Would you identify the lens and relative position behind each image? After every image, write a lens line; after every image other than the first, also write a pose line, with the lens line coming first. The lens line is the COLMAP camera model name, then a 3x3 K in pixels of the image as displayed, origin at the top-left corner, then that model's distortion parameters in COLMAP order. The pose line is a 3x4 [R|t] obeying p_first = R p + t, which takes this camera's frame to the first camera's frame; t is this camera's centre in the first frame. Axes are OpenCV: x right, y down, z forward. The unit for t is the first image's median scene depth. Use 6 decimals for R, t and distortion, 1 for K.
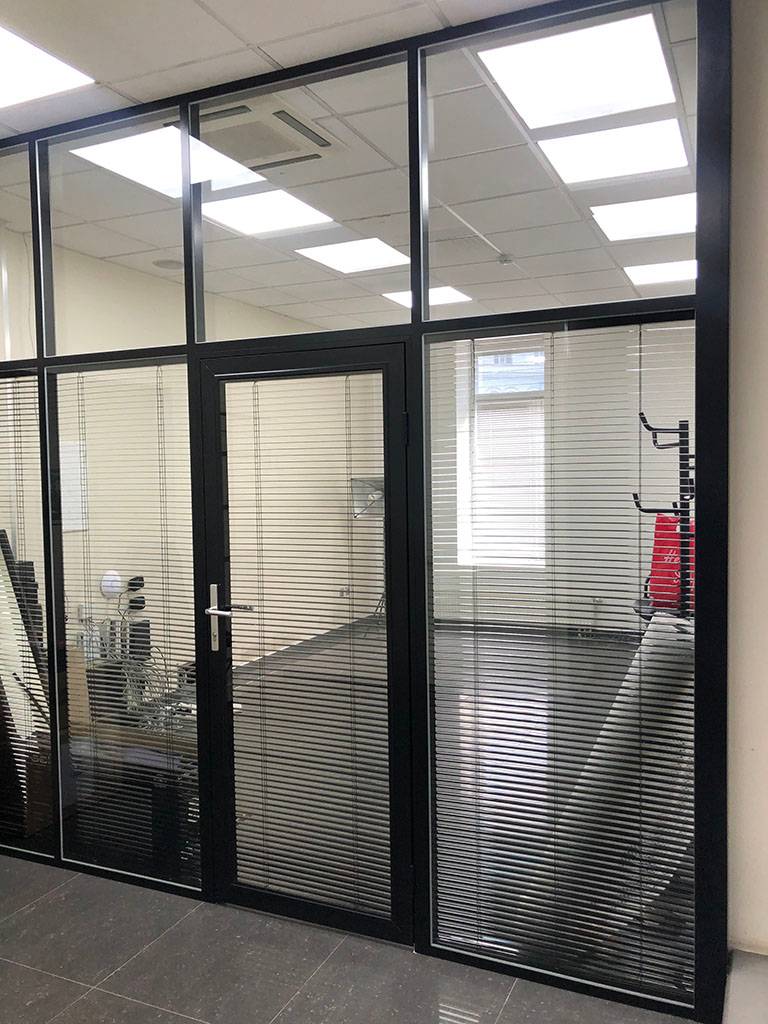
lens RADIAL K [[852.7, 0, 388.6], [0, 852.7, 515.5], [0, 0, 1]] dist [0.002883, -0.000097]
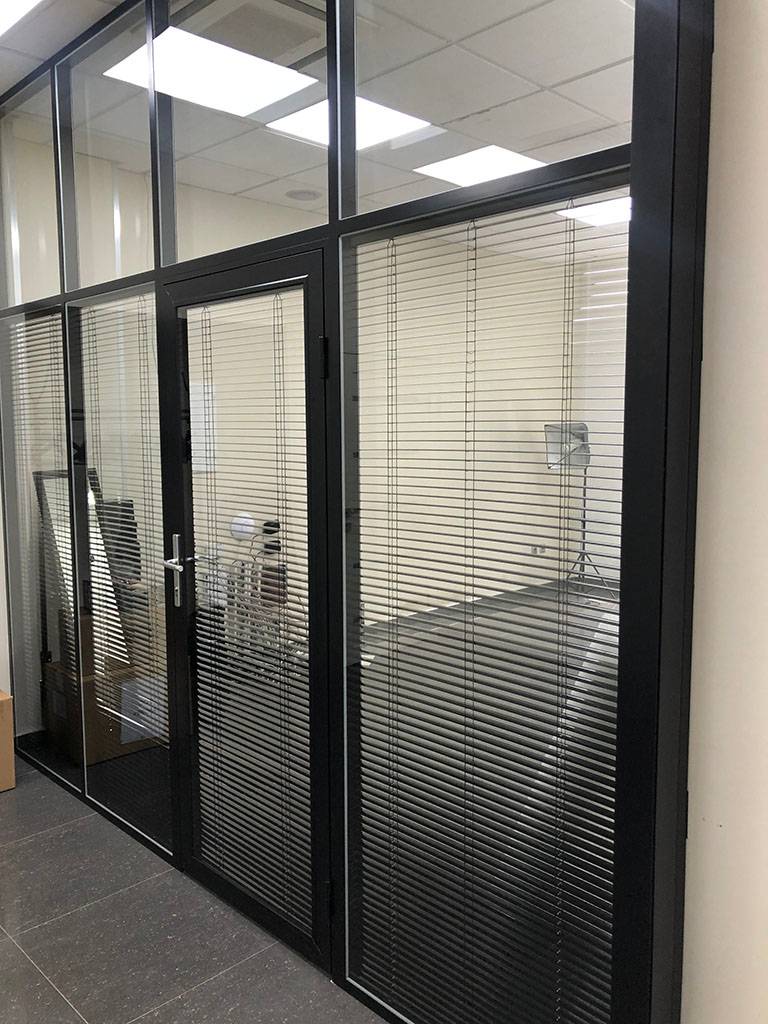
lens RADIAL K [[843.8, 0, 384.0], [0, 843.8, 512.0], [0, 0, 1]] dist [0.007819, 0.005640]
pose [[0.927875, 0.052759, -0.369140, 0.325590], [-0.031555, 0.997499, 0.063250, -0.007669], [0.371553, -0.047040, 0.927219, 0.237922]]
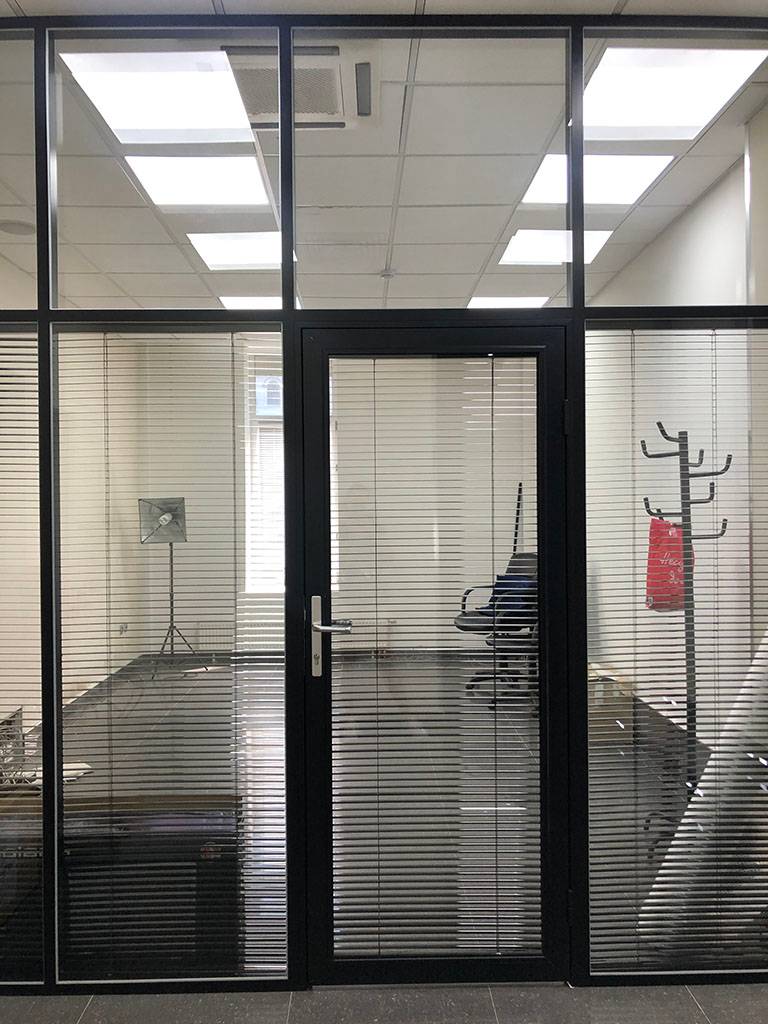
lens RADIAL K [[848.6, 0, 384.0], [0, 848.6, 512.0], [0, 0, 1]] dist [0.013985, 0.008747]
pose [[0.905088, 0.005400, 0.425190, -0.485899], [0.015482, 0.998838, -0.045641, 0.036440], [-0.424942, 0.047892, 0.903953, 0.207658]]
